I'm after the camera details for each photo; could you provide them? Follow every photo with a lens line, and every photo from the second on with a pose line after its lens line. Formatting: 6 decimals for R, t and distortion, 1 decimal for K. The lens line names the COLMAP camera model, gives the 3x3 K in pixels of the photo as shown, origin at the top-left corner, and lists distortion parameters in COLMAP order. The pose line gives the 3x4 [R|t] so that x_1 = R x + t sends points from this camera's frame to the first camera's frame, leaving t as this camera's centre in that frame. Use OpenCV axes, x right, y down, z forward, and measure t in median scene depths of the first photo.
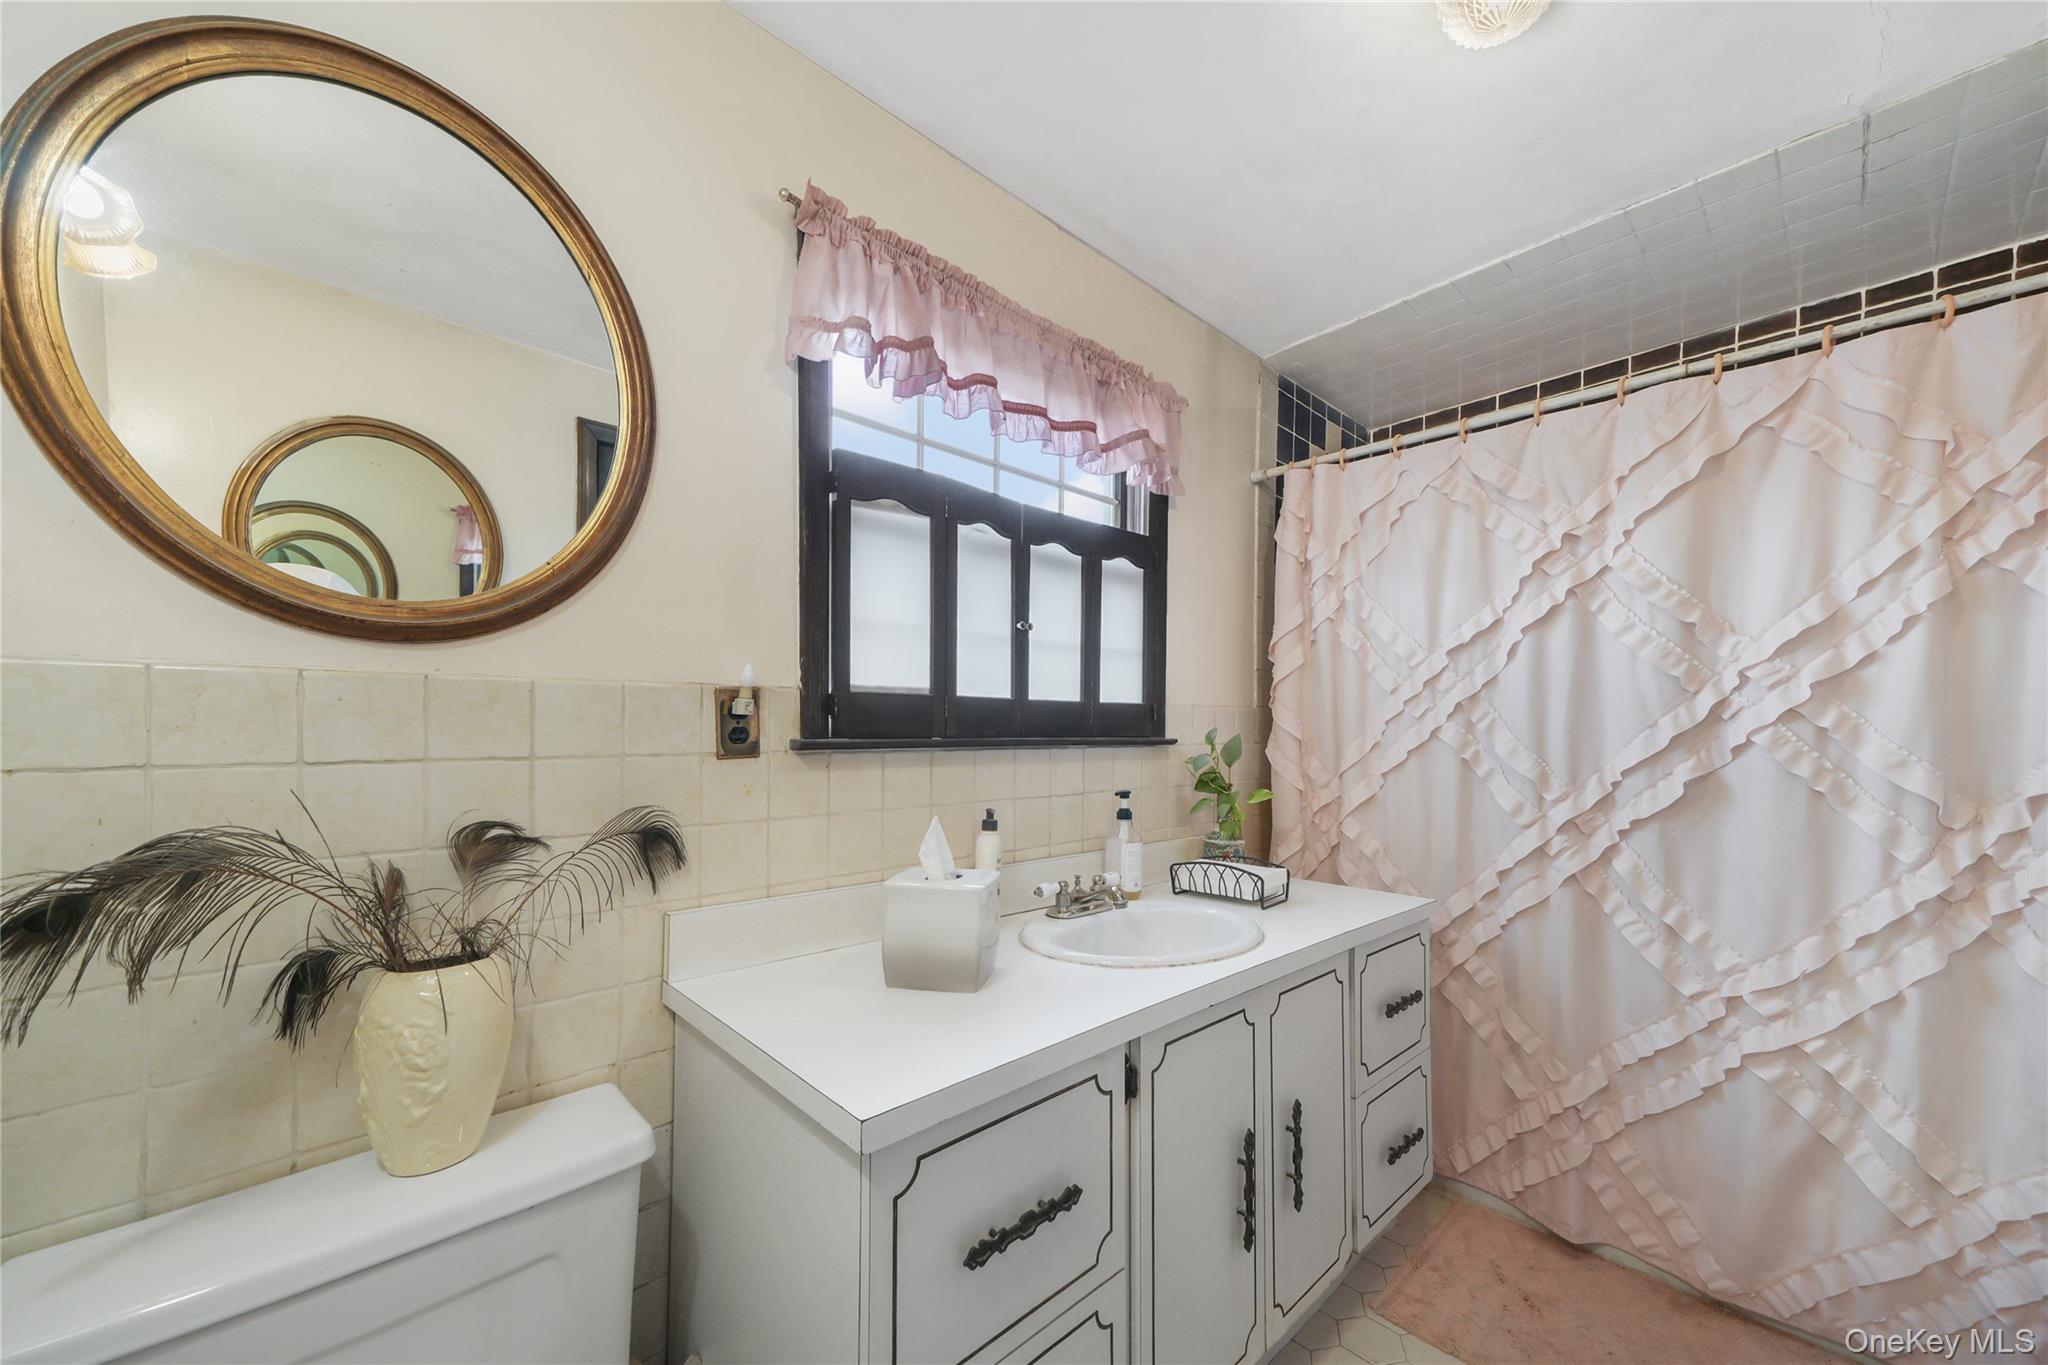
lens RADIAL K [[780.6, 0, 965.4], [0, 780.6, 735.6], [0, 0, 1]] dist [0.028657, -0.000769]
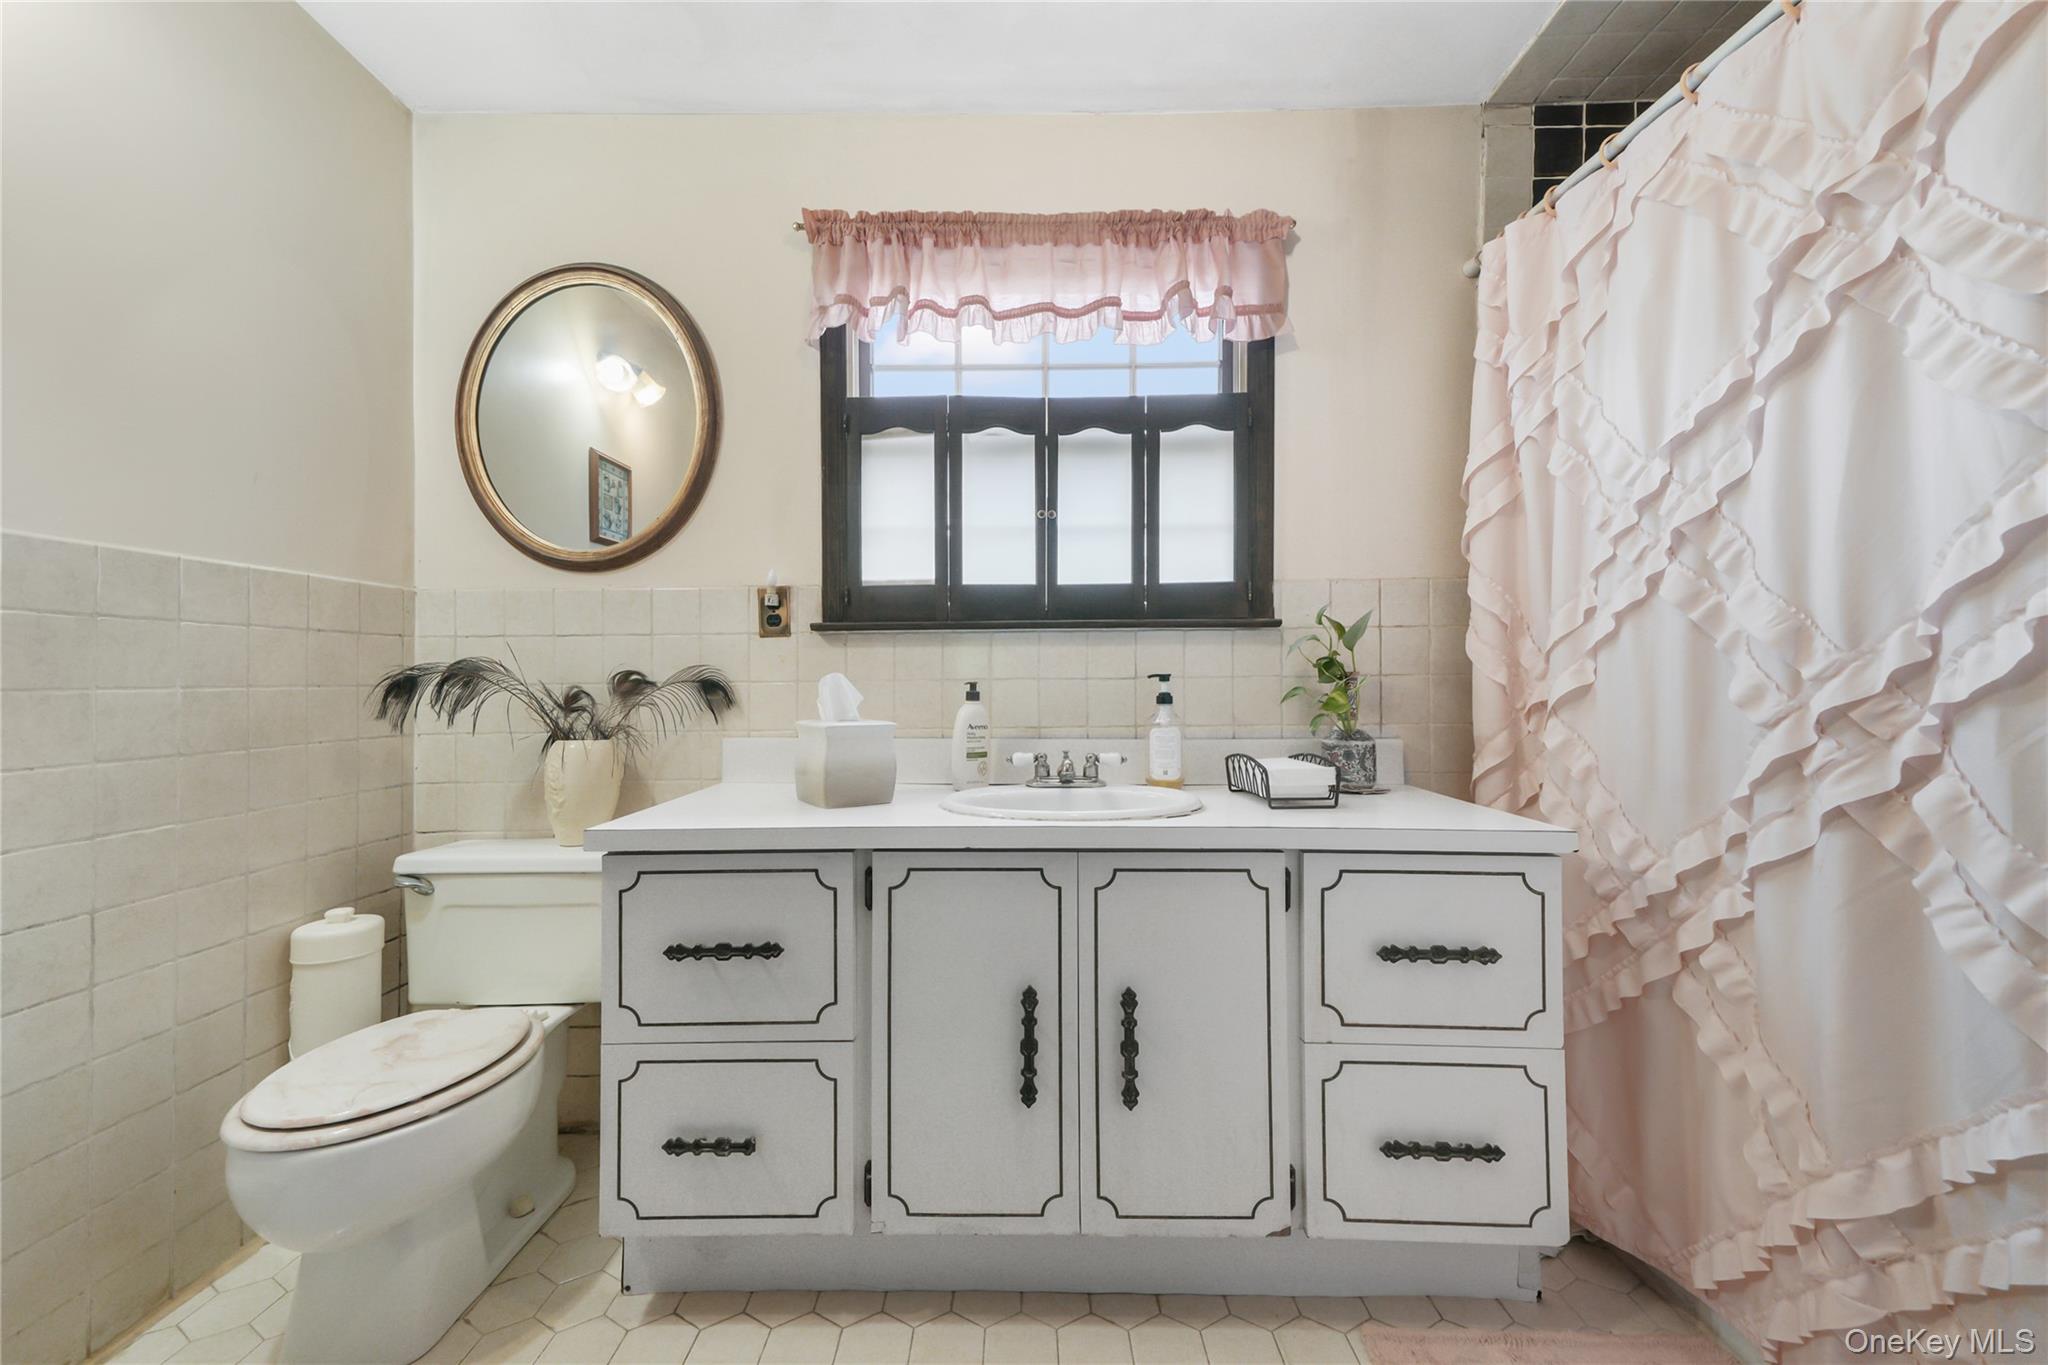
lens RADIAL K [[780.6, 0, 1005.4], [0, 780.6, 684.7], [0, 0, 1]] dist [0.028657, -0.000769]
pose [[0.724396, -0.003676, -0.689374, 0.756365], [0.000063, 0.999986, -0.005265, 0.094440], [0.689384, 0.003771, 0.724386, 0.198001]]
